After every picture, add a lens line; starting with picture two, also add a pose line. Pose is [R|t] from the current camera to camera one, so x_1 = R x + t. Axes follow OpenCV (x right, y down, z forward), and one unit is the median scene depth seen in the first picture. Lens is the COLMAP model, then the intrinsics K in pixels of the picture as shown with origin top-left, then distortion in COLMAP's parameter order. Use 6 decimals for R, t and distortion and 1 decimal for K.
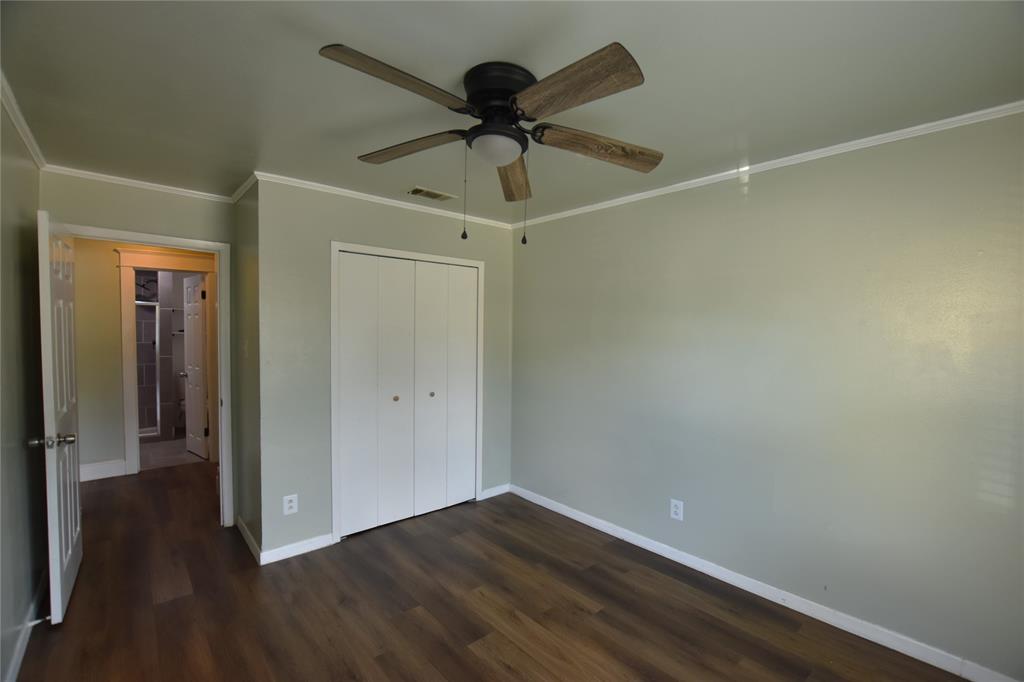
lens RADIAL K [[450.7, 0, 520.0], [0, 450.7, 342.4], [0, 0, 1]] dist [-0.019678, -0.000499]
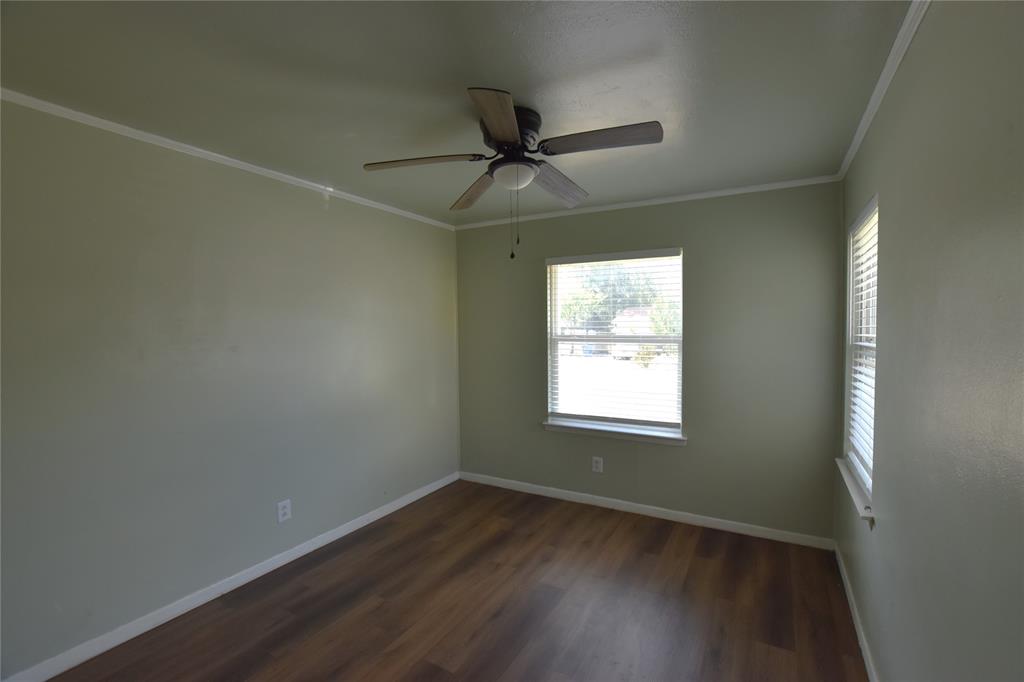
lens RADIAL K [[450.7, 0, 520.0], [0, 450.7, 342.4], [0, 0, 1]] dist [-0.019678, -0.000499]
pose [[-0.319859, -0.042847, 0.946496, -0.791134], [0.027033, 0.998158, 0.054322, -0.031748], [-0.947079, 0.042962, -0.318112, 0.899418]]
